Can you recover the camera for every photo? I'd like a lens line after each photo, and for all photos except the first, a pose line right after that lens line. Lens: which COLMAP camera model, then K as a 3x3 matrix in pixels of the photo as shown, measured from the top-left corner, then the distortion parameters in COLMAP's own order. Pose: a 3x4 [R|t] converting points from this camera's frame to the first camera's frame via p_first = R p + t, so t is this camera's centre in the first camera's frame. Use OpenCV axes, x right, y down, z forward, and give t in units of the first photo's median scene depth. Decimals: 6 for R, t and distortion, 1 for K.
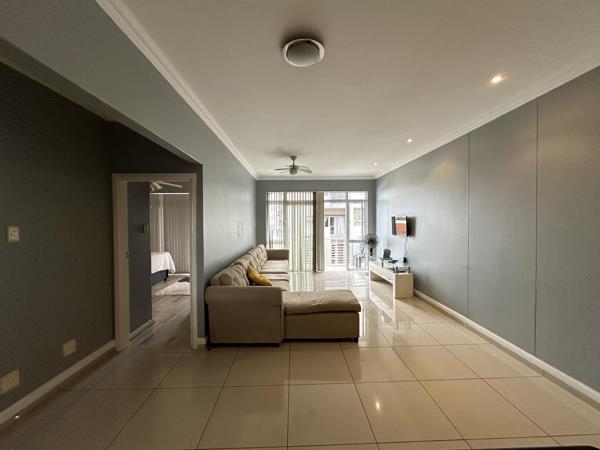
lens RADIAL K [[238.3, 0, 298.3], [0, 238.3, 225.2], [0, 0, 1]] dist [-0.003692, -0.000760]
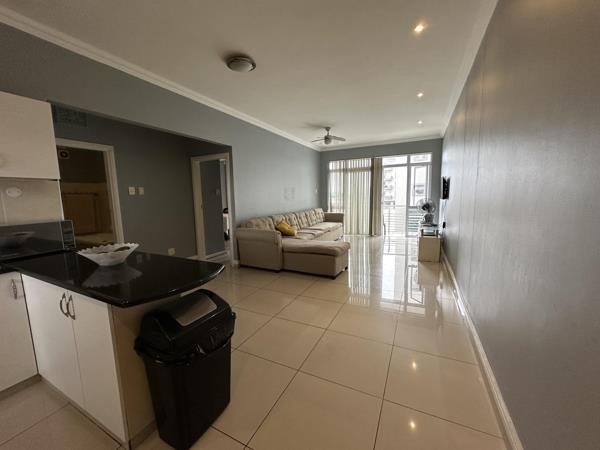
lens RADIAL K [[238.3, 0, 301.8], [0, 238.3, 223.8], [0, 0, 1]] dist [-0.003692, -0.000760]
pose [[0.884048, 0.044248, -0.465297, 0.302749], [0.005670, 0.994420, 0.105338, 0.032122], [0.467362, -0.095762, 0.878864, -0.064615]]
